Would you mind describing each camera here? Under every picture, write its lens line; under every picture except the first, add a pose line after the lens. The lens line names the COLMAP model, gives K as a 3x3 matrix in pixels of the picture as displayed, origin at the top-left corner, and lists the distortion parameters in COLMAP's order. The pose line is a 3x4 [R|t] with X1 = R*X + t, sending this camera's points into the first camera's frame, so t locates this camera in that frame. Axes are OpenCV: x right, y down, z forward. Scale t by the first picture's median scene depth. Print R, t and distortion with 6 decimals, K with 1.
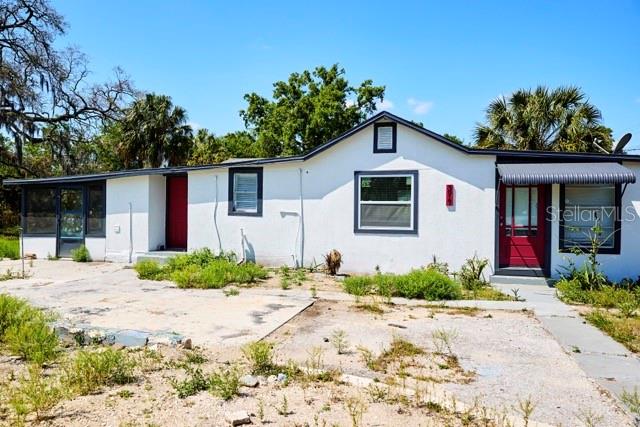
lens RADIAL K [[456.4, 0, 320.0], [0, 456.4, 213.5], [0, 0, 1]] dist [-0.007298, -0.001725]
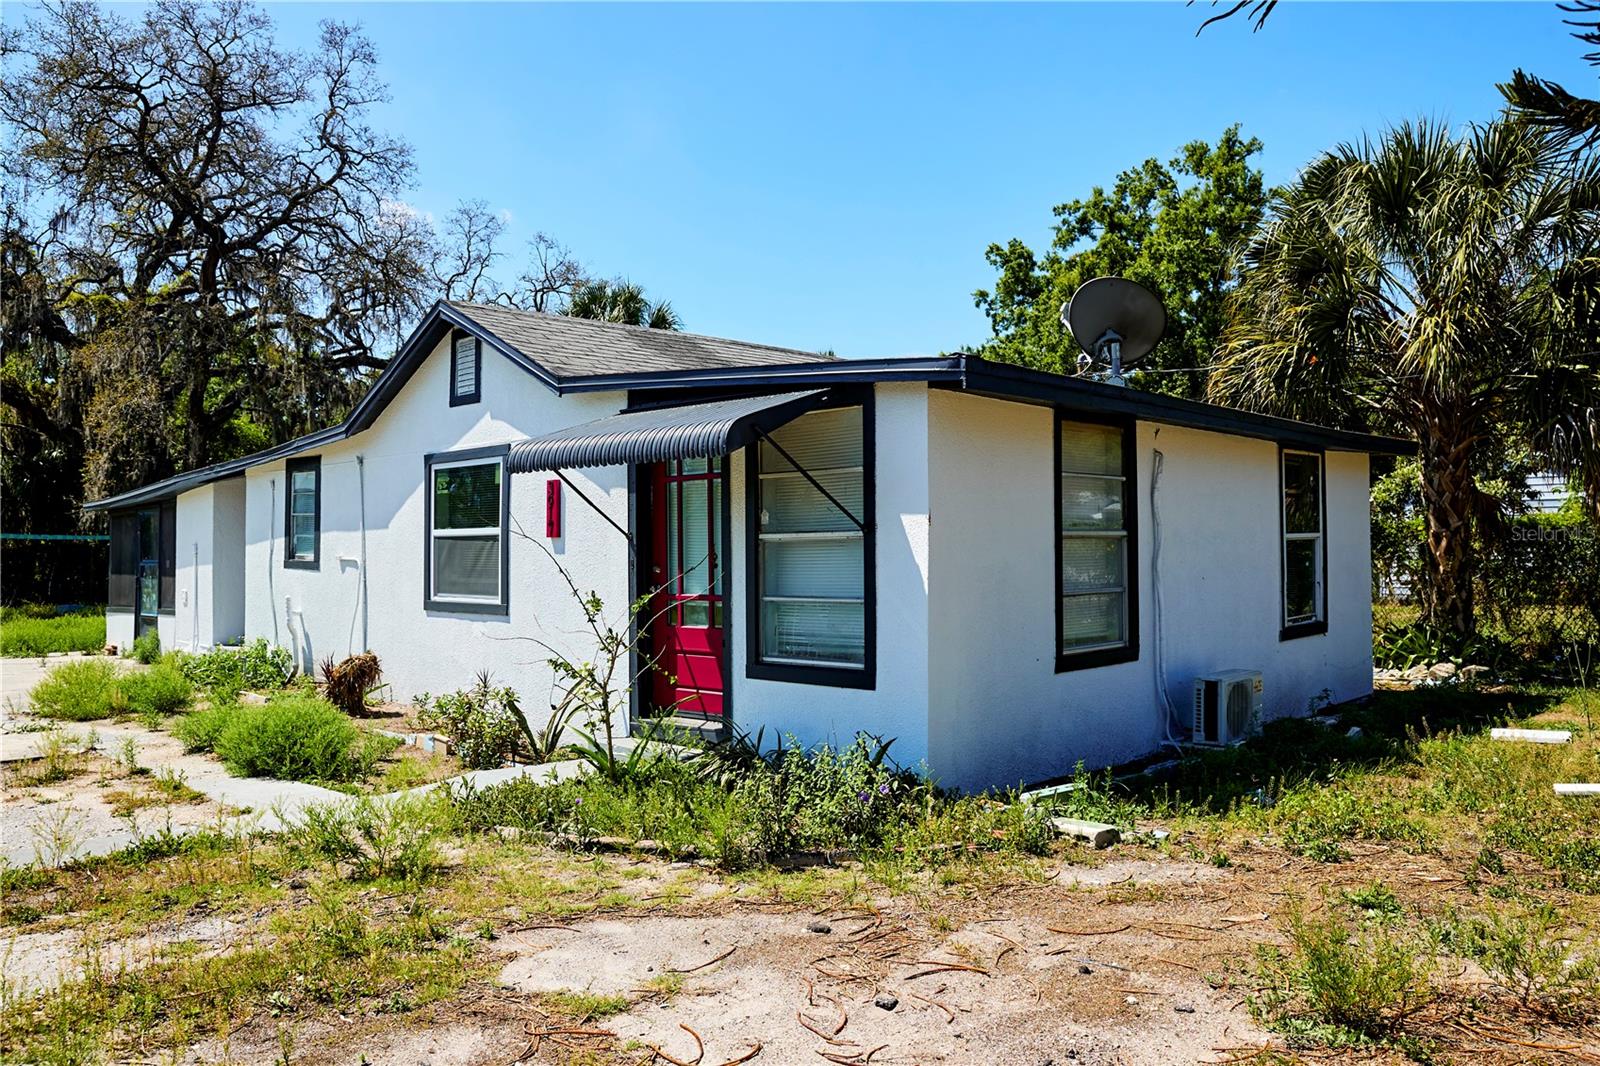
lens RADIAL K [[1247.3, 0, 800.0], [0, 1247.3, 533.0], [0, 0, 1]] dist [-0.092385, -0.000058]
pose [[0.861616, -0.019651, -0.507180, 0.903862], [0.004469, 0.999505, -0.031134, 0.010022], [0.507541, 0.024559, 0.861277, 0.238854]]
